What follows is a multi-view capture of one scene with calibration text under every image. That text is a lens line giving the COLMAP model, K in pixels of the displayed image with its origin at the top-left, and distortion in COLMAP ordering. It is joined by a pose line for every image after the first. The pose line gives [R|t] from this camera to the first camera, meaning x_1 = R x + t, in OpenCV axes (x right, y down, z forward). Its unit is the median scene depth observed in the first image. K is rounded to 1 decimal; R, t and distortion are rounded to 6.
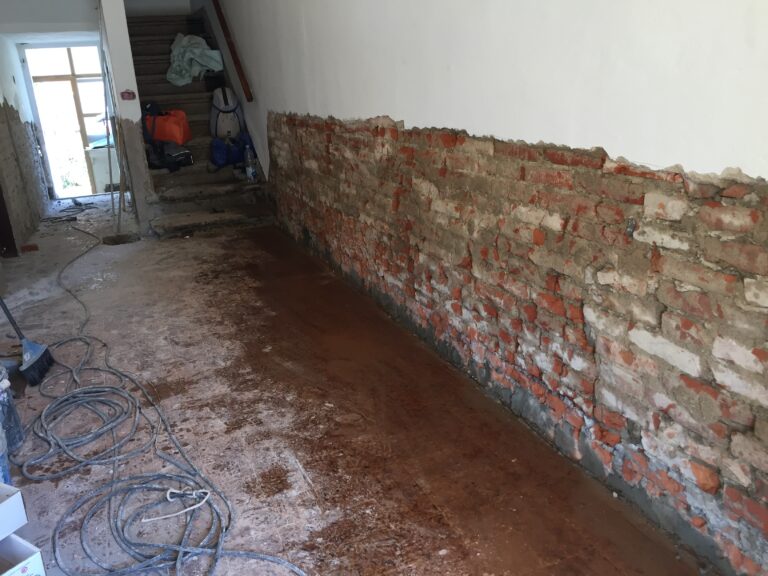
lens RADIAL K [[655.8, 0, 381.8], [0, 655.8, 284.7], [0, 0, 1]] dist [0.058093, -0.075540]
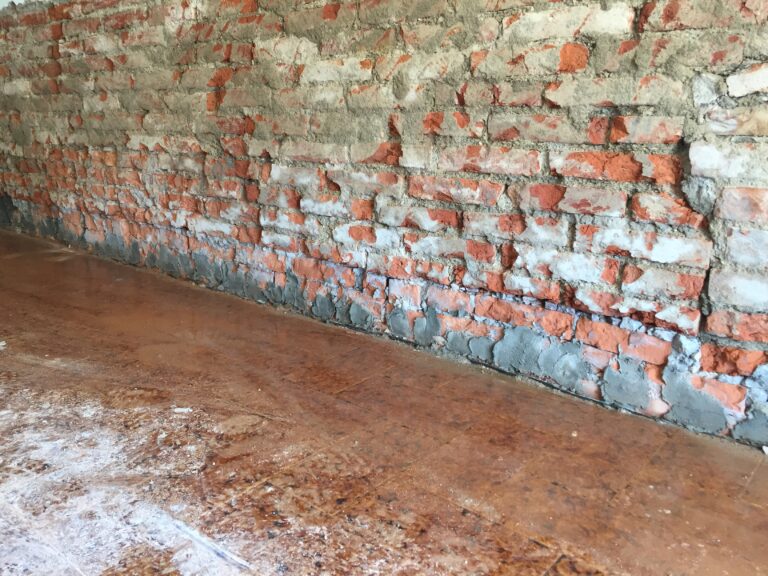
lens RADIAL K [[655.8, 0, 380.9], [0, 655.8, 284.6], [0, 0, 1]] dist [0.058093, -0.075540]
pose [[0.885276, -0.062435, 0.460855, -0.180746], [0.091143, 0.995023, -0.040278, 0.123721], [-0.456047, 0.077661, 0.886561, 0.477089]]
